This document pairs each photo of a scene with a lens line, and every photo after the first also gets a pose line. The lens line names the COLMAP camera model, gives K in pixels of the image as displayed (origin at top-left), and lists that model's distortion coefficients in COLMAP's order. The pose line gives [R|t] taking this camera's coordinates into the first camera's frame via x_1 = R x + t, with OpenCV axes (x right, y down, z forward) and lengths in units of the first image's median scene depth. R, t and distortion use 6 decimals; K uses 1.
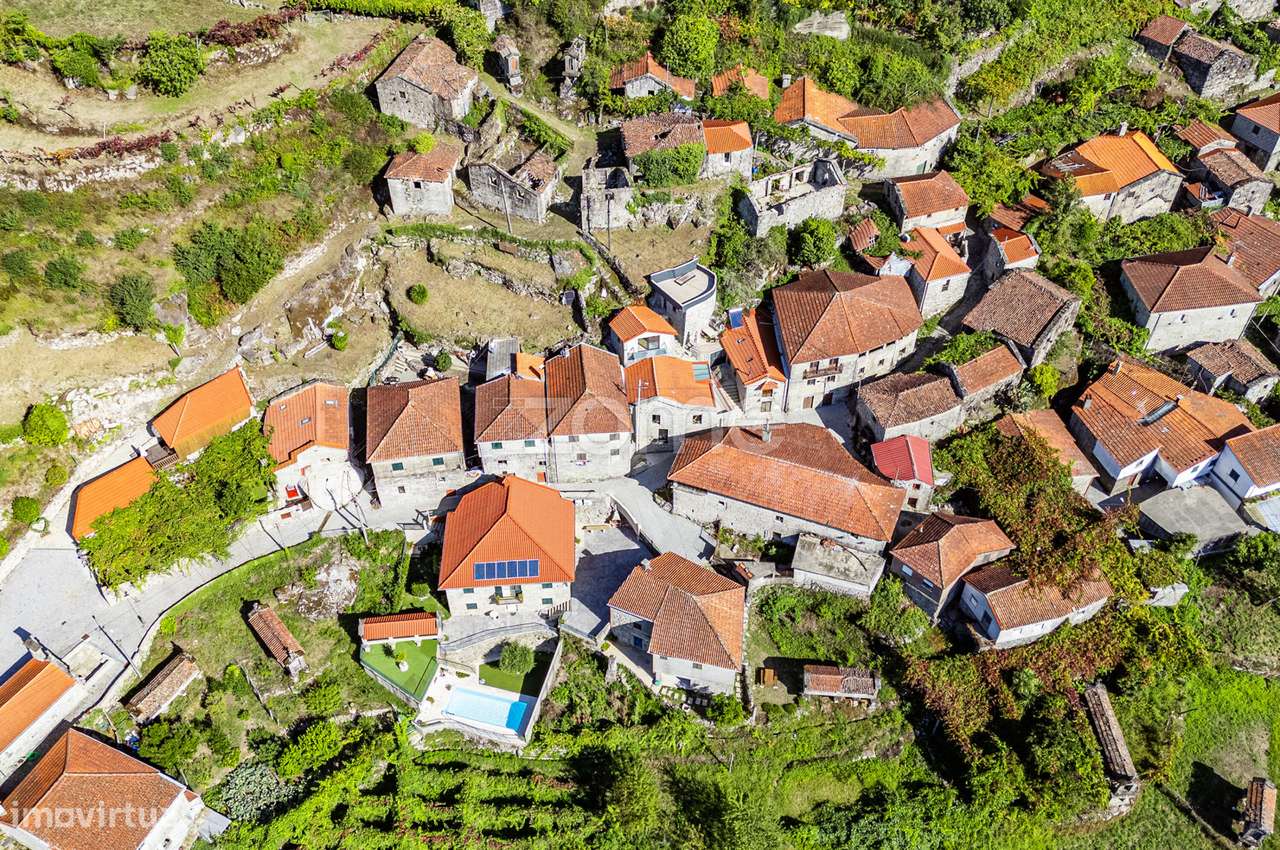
lens RADIAL K [[1245.5, 0, 640.0], [0, 1245.5, 425.0], [0, 0, 1]] dist [0.034770, -0.079411]
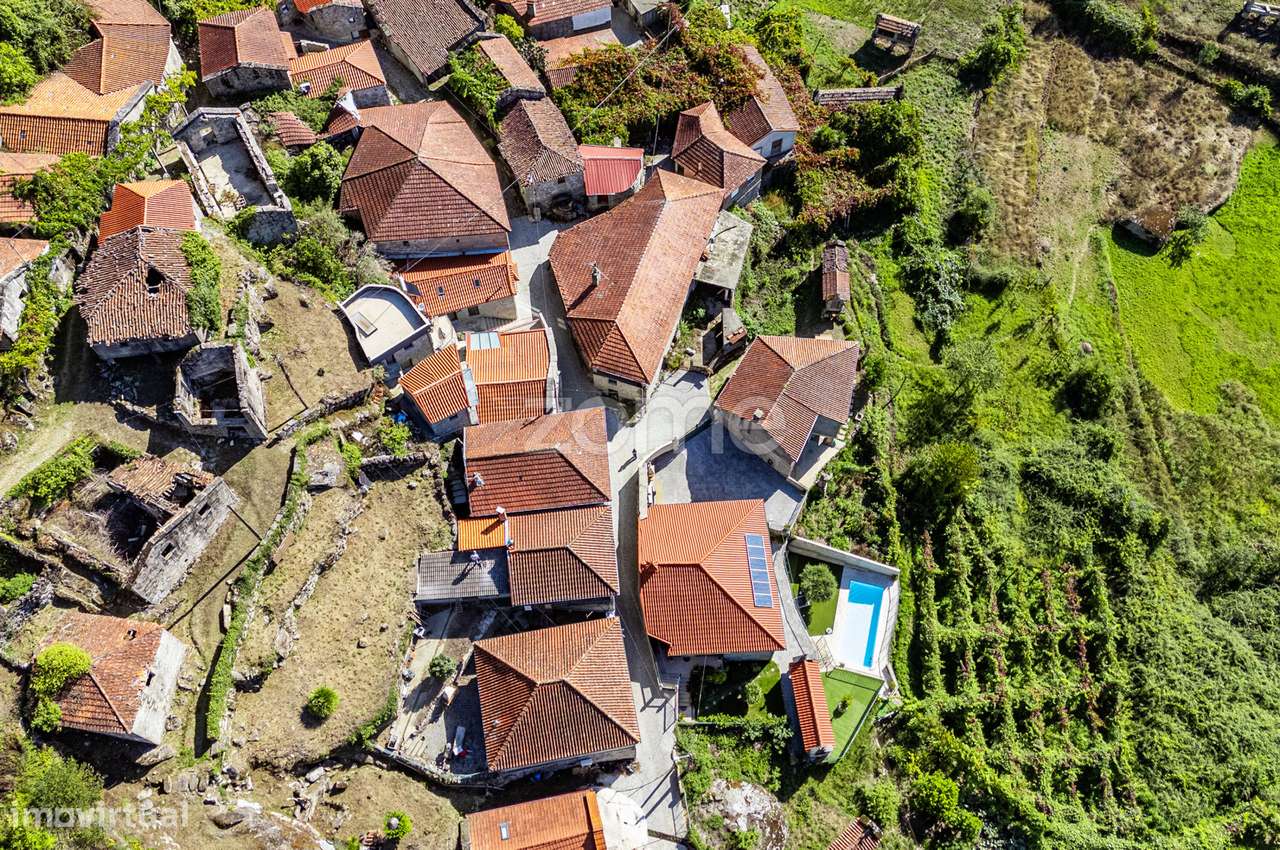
lens RADIAL K [[1245.5, 0, 640.0], [0, 1245.5, 425.0], [0, 0, 1]] dist [0.034770, -0.079411]
pose [[-0.063857, -0.868156, 0.492167, -0.415887], [0.668372, 0.329024, 0.667100, -0.514396], [-0.741081, 0.371549, 0.559240, 0.525640]]
